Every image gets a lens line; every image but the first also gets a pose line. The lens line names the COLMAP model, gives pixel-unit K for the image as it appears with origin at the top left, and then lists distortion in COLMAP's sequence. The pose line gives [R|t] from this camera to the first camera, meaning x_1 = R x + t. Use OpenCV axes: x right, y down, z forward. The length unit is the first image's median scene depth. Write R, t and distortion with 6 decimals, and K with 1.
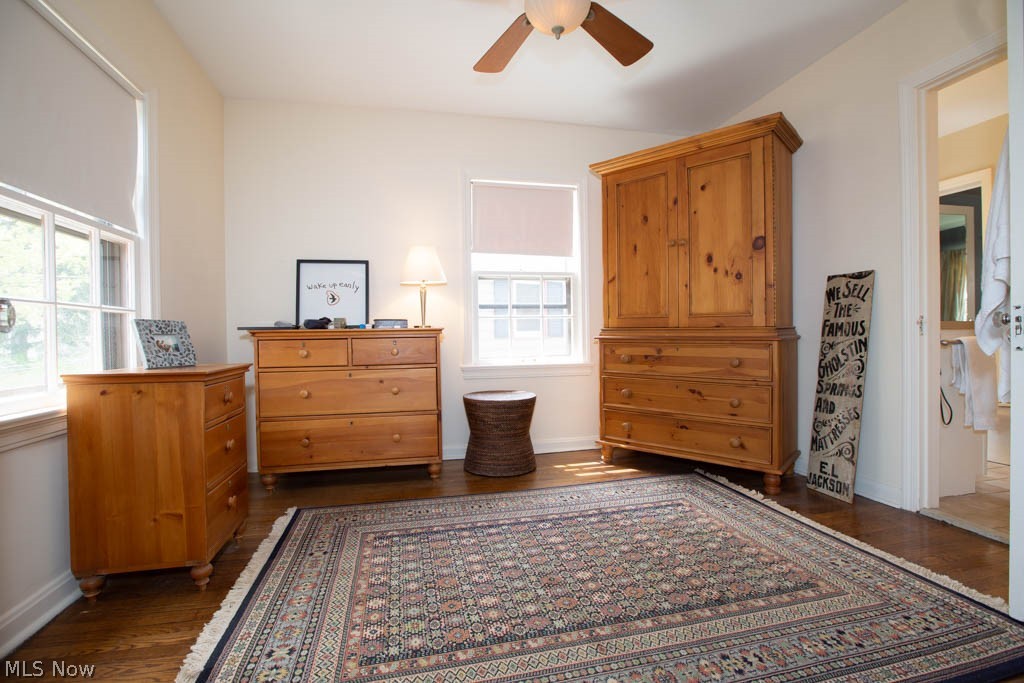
lens RADIAL K [[467.4, 0, 515.8], [0, 467.4, 341.7], [0, 0, 1]] dist [-0.018352, 0.001046]
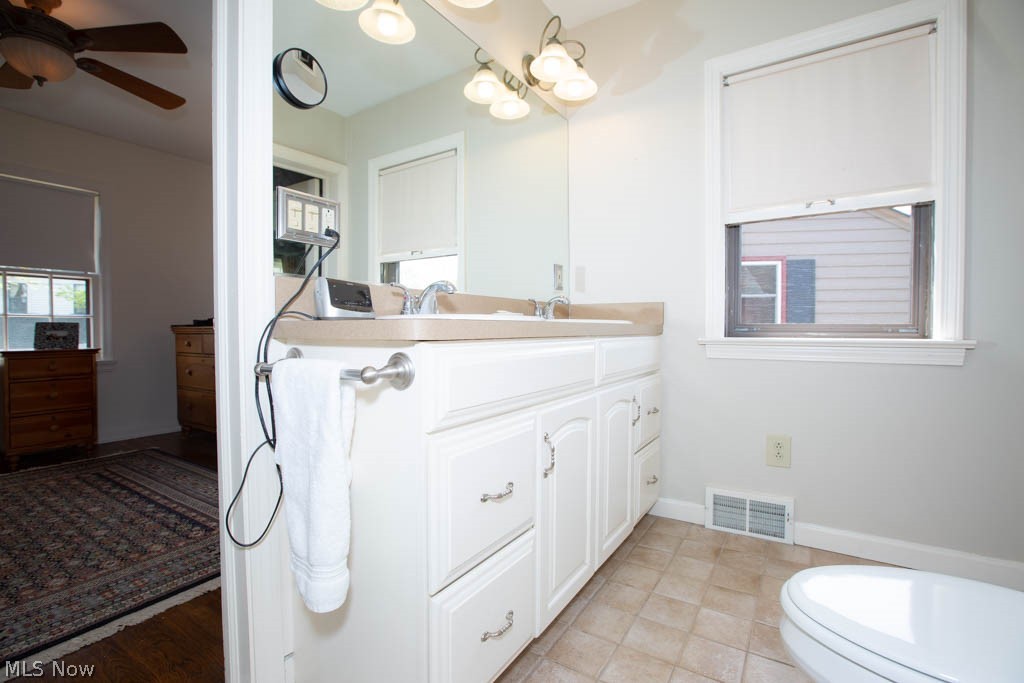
lens RADIAL K [[467.4, 0, 510.4], [0, 467.4, 338.1], [0, 0, 1]] dist [-0.018352, 0.001046]
pose [[0.673834, 0.019157, -0.738635, 1.596476], [-0.008793, 0.999801, 0.017909, -0.029838], [0.738831, -0.005573, 0.673868, 0.984847]]
